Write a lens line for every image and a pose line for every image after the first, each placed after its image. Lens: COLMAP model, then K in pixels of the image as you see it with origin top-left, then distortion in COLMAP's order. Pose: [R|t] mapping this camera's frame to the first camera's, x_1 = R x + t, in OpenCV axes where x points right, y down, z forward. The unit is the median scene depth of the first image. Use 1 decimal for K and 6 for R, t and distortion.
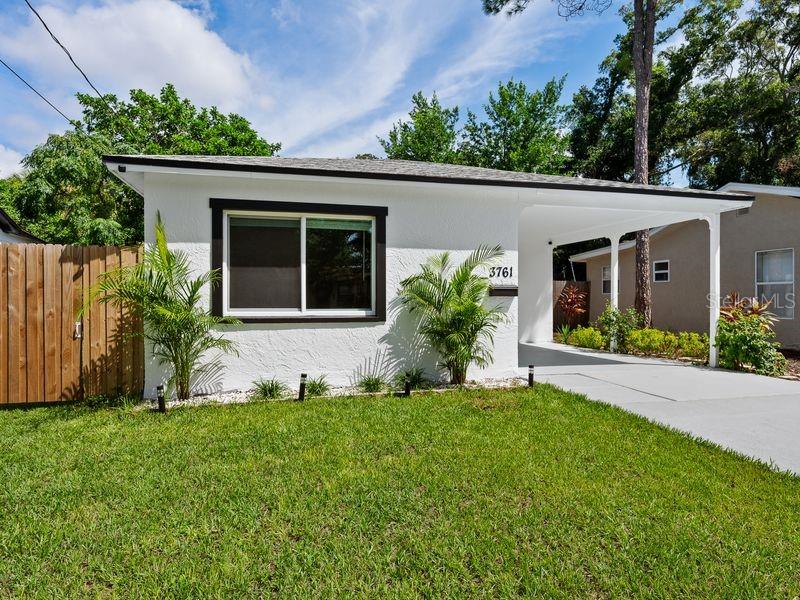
lens RADIAL K [[506.1, 0, 400.0], [0, 506.1, 300.0], [0, 0, 1]] dist [-0.001230, 0.000402]
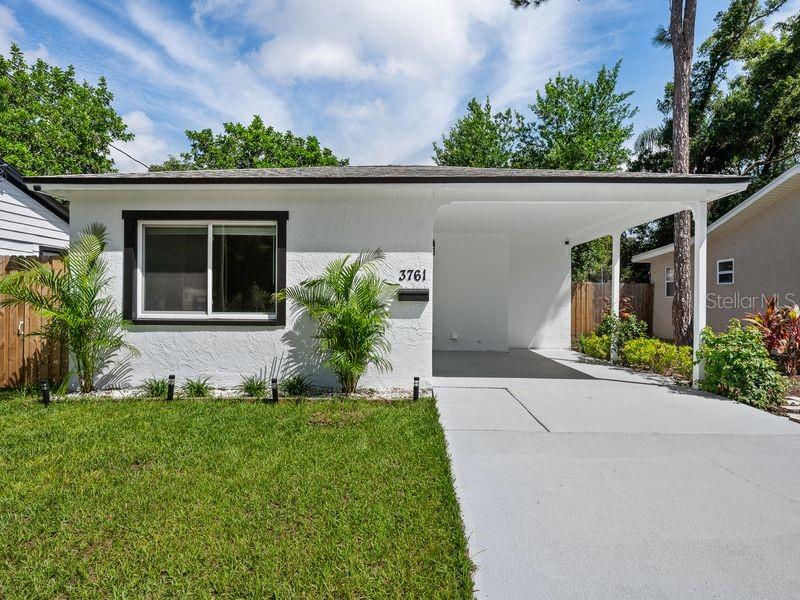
lens RADIAL K [[463.6, 0, 400.0], [0, 463.6, 300.0], [0, 0, 1]] dist [-0.000182, -0.000210]
pose [[0.962393, 0.006813, -0.271576, 0.411035], [-0.007223, 0.999974, -0.000508, -0.008857], [0.271565, 0.002450, 0.962417, 0.168814]]
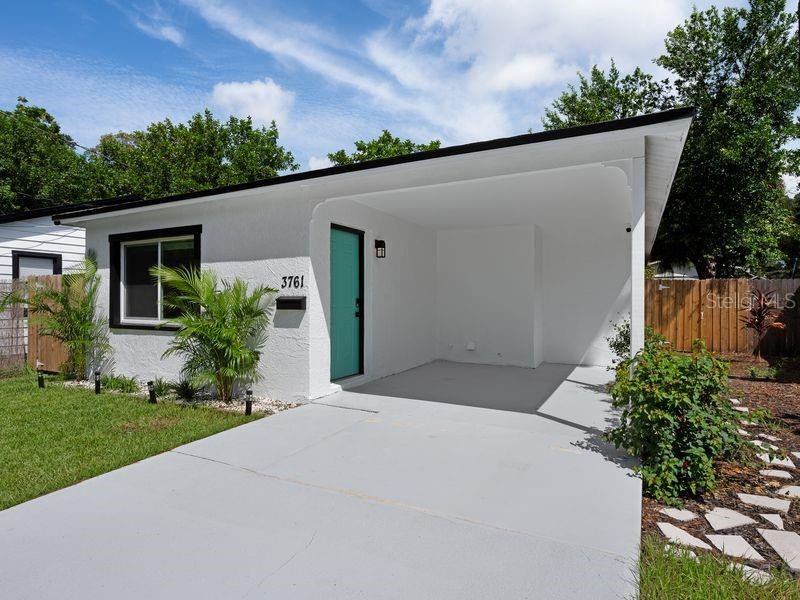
lens RADIAL K [[463.6, 0, 400.0], [0, 463.6, 300.0], [0, 0, 1]] dist [-0.000182, -0.000210]
pose [[0.735239, -0.001829, -0.677806, 0.888826], [-0.002002, 0.999986, -0.004870, -0.019966], [0.677805, 0.004938, 0.735225, 0.531370]]
